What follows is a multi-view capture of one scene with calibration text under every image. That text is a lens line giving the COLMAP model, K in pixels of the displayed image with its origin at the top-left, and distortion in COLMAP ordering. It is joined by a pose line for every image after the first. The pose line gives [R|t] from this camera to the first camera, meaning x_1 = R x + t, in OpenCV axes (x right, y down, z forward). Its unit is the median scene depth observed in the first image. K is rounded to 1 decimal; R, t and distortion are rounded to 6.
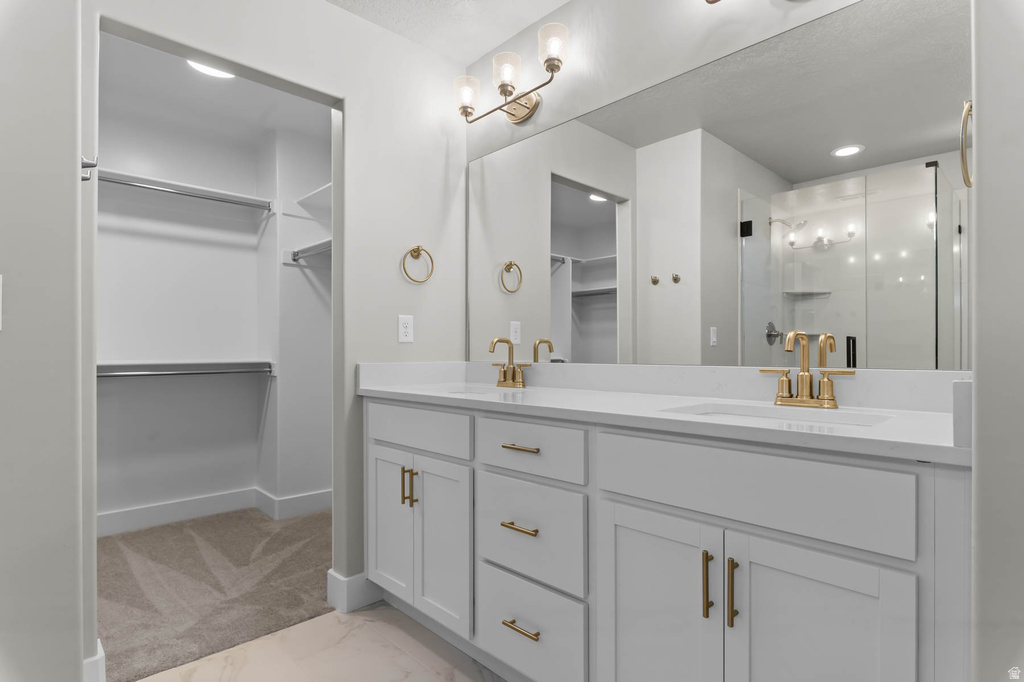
lens RADIAL K [[539.1, 0, 512.3], [0, 539.1, 344.5], [0, 0, 1]] dist [-0.000650, -0.000186]
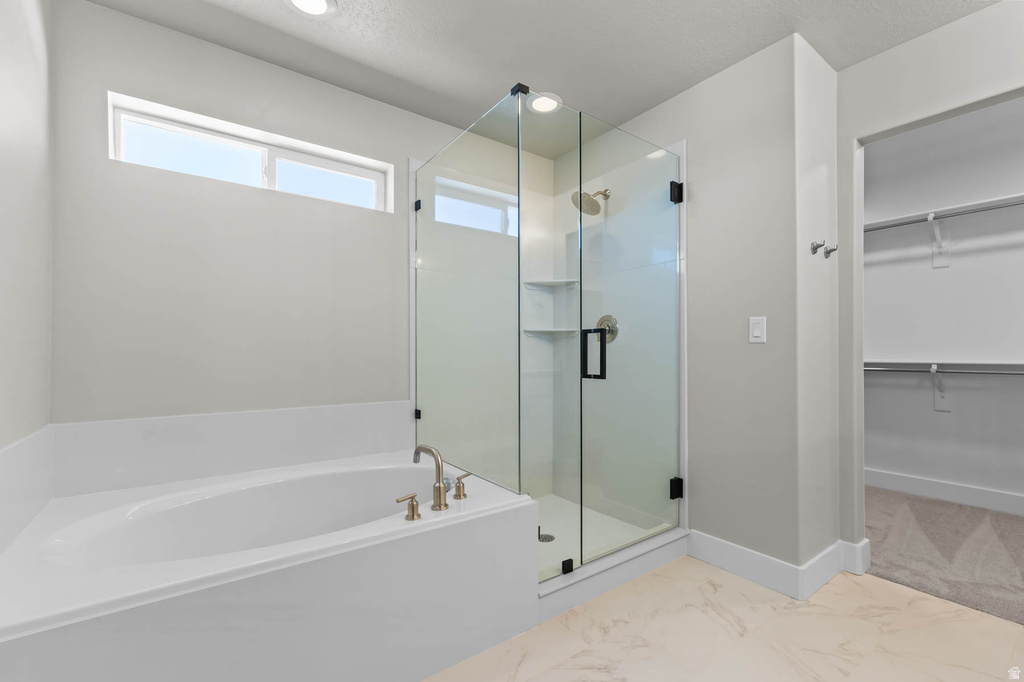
lens RADIAL K [[442.8, 0, 511.6], [0, 442.8, 348.1], [0, 0, 1]] dist [0.000623, 0.000377]
pose [[-0.120658, -0.006854, -0.992670, 0.515454], [0.008659, 0.999931, -0.007957, -0.000768], [0.992656, -0.009555, -0.120591, 0.121789]]
